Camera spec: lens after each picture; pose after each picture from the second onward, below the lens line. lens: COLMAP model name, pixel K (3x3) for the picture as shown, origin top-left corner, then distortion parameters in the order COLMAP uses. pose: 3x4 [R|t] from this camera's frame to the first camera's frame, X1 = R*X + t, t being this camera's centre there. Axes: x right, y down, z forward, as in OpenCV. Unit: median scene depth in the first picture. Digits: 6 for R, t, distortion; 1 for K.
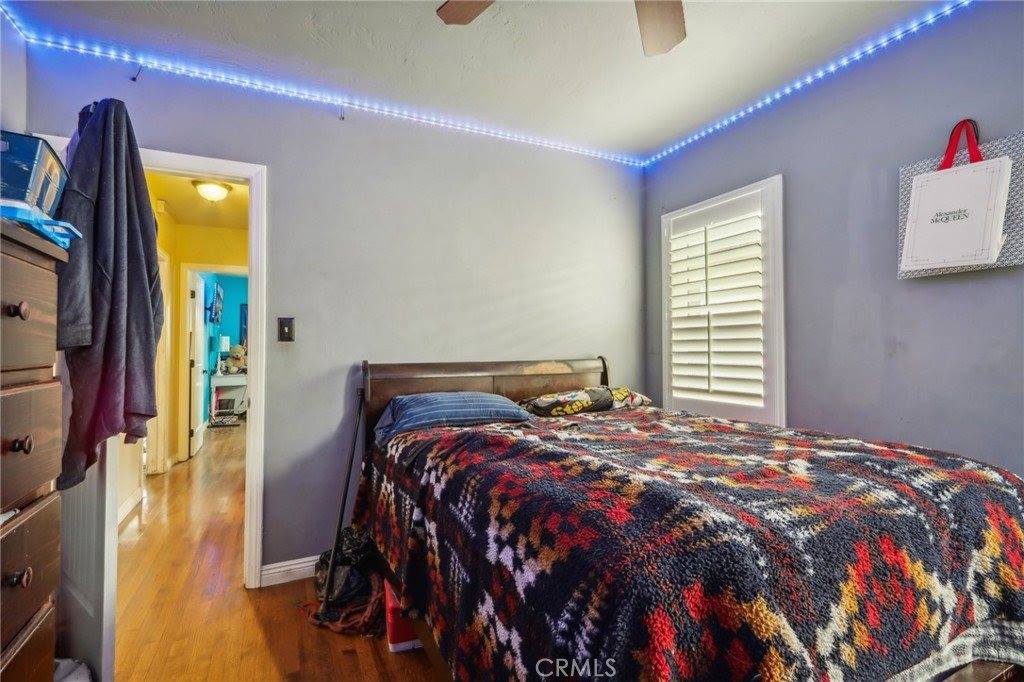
lens RADIAL K [[475.0, 0, 505.7], [0, 475.0, 343.8], [0, 0, 1]] dist [-0.000703, -0.000149]
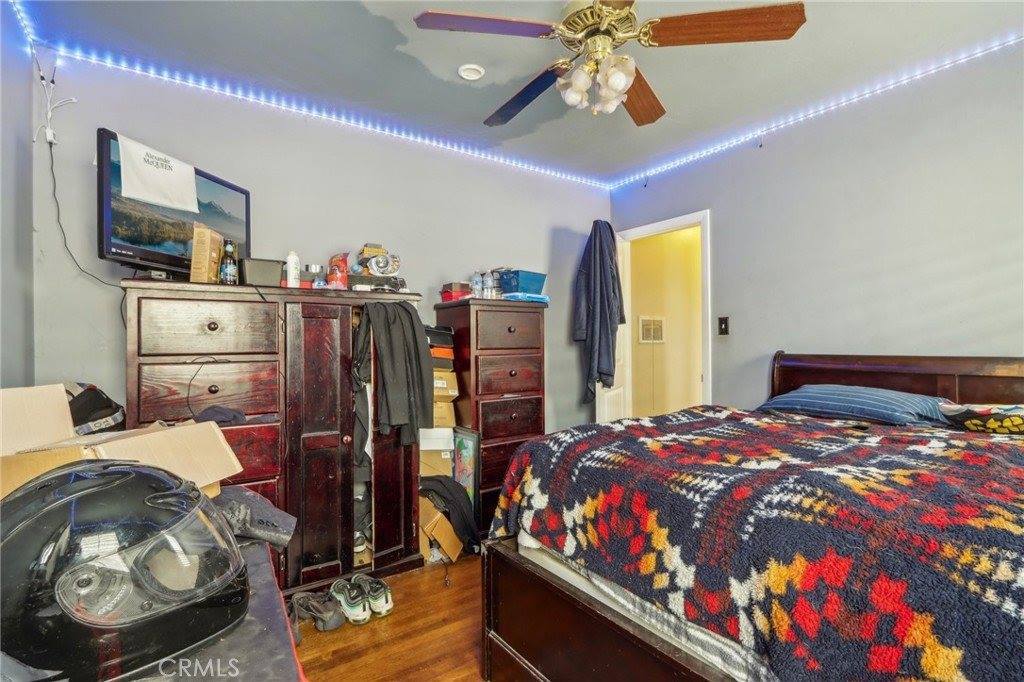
lens RADIAL K [[475.0, 0, 505.7], [0, 475.0, 343.8], [0, 0, 1]] dist [-0.000703, -0.000149]
pose [[0.168752, 0.006668, -0.985636, 1.089655], [0.013809, 0.999863, 0.009128, -0.000926], [0.985562, -0.015151, 0.168637, 0.246771]]
